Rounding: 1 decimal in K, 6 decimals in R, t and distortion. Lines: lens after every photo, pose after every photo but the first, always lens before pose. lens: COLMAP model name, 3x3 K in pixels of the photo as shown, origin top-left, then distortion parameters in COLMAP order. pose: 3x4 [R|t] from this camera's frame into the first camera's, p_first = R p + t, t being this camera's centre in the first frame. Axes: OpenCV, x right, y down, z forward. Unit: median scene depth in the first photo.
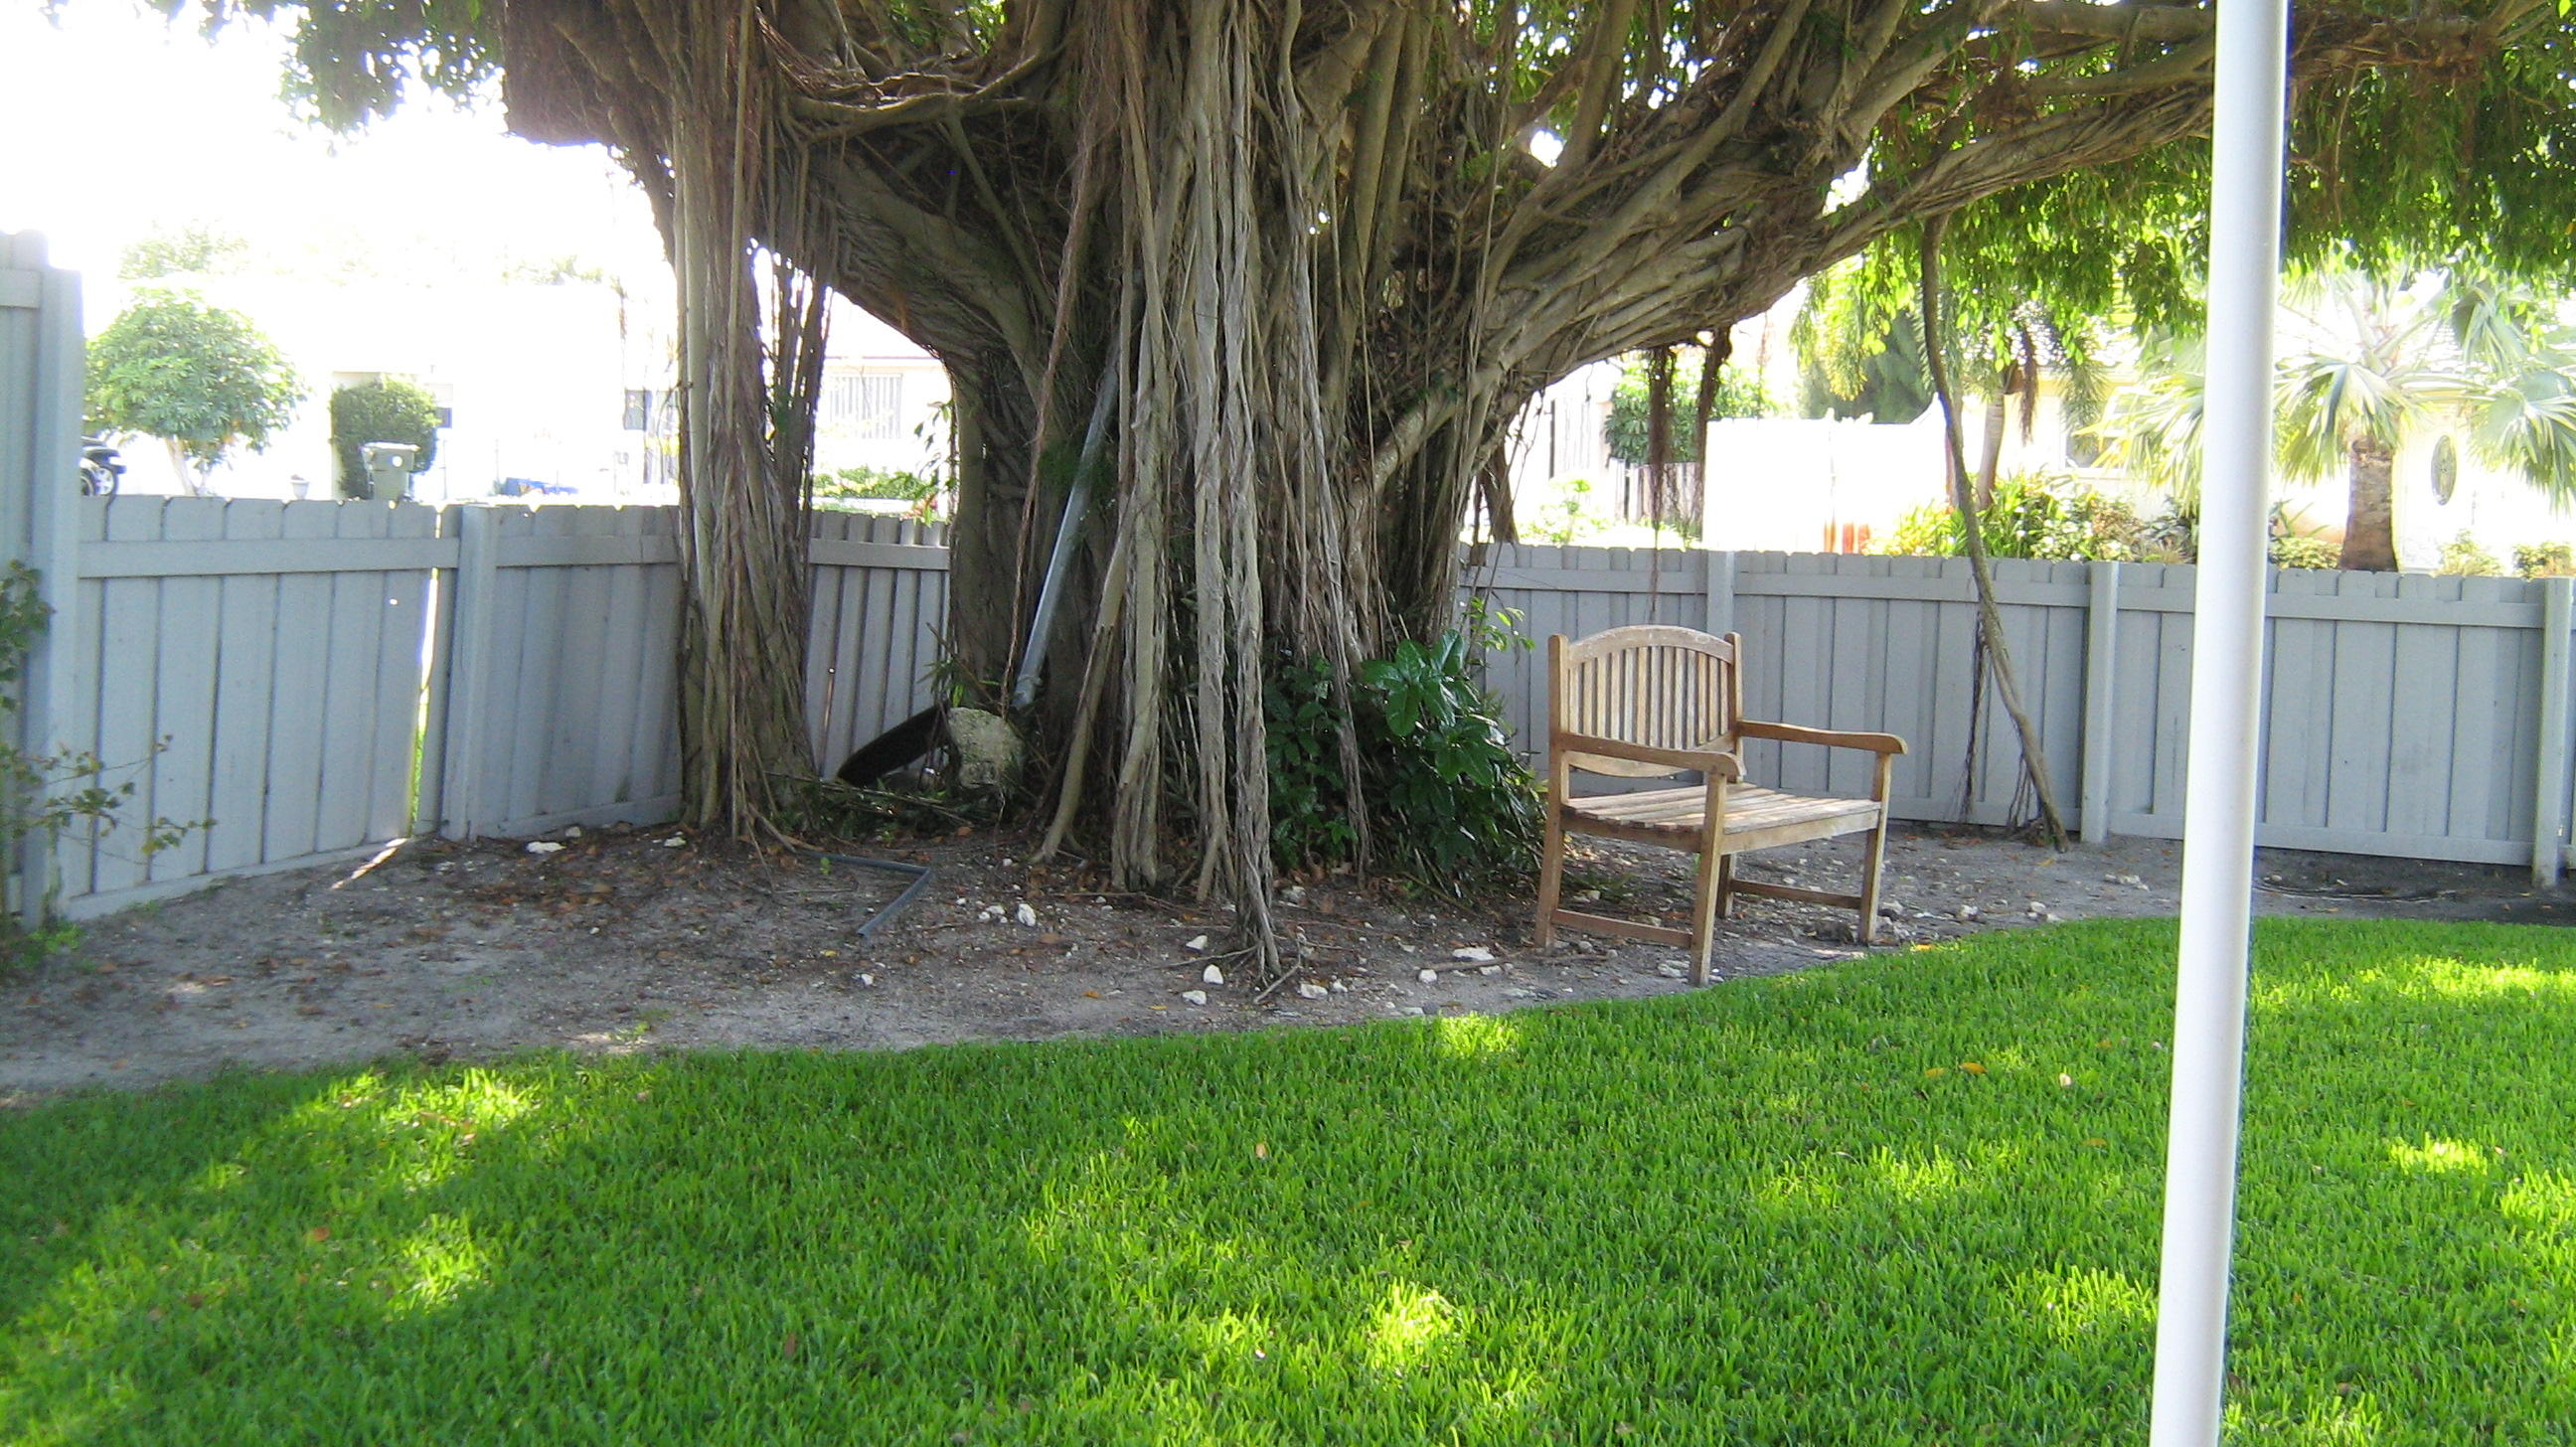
lens RADIAL K [[2956.0, 0, 1288.9], [0, 2956.0, 670.8], [0, 0, 1]] dist [-0.129872, 0.061392]
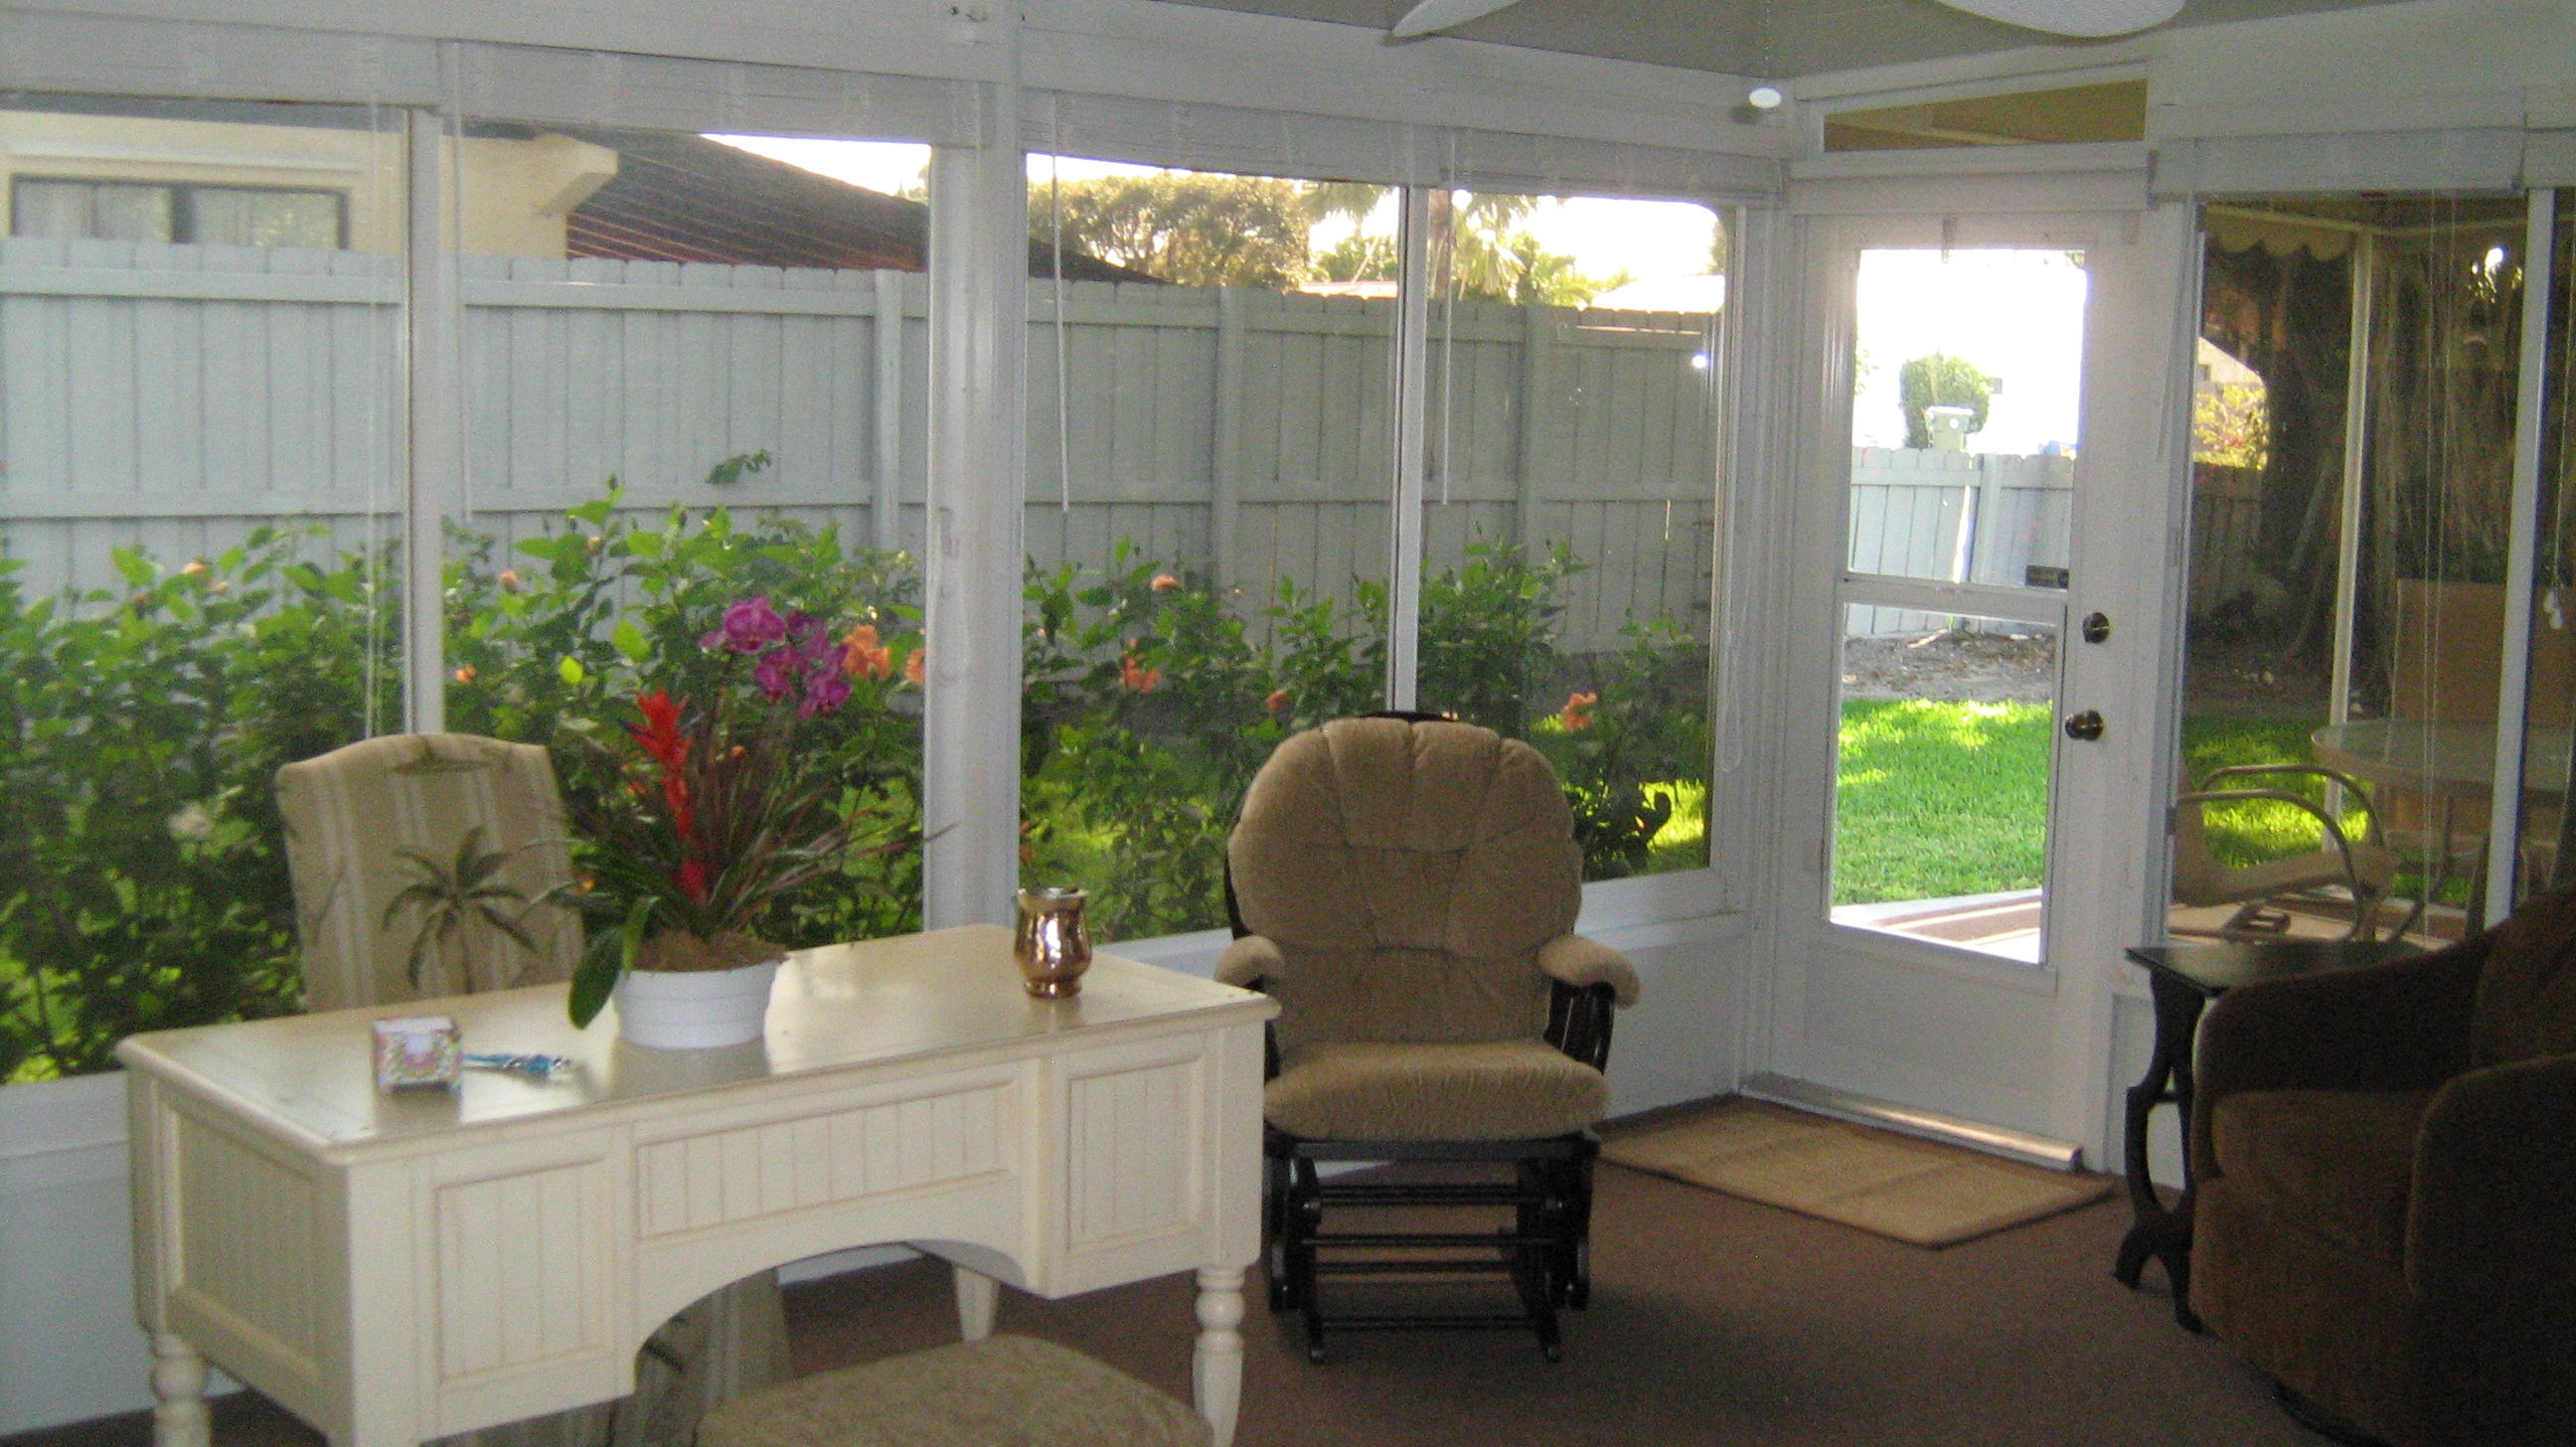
lens RADIAL K [[2956.0, 0, 1288.9], [0, 2956.0, 670.8], [0, 0, 1]] dist [-0.129872, 0.061392]
pose [[0.868656, 0.048190, -0.493066, 0.242048], [-0.041859, 0.998838, 0.023877, 0.051668], [0.493644, -0.000102, 0.869664, -0.783125]]
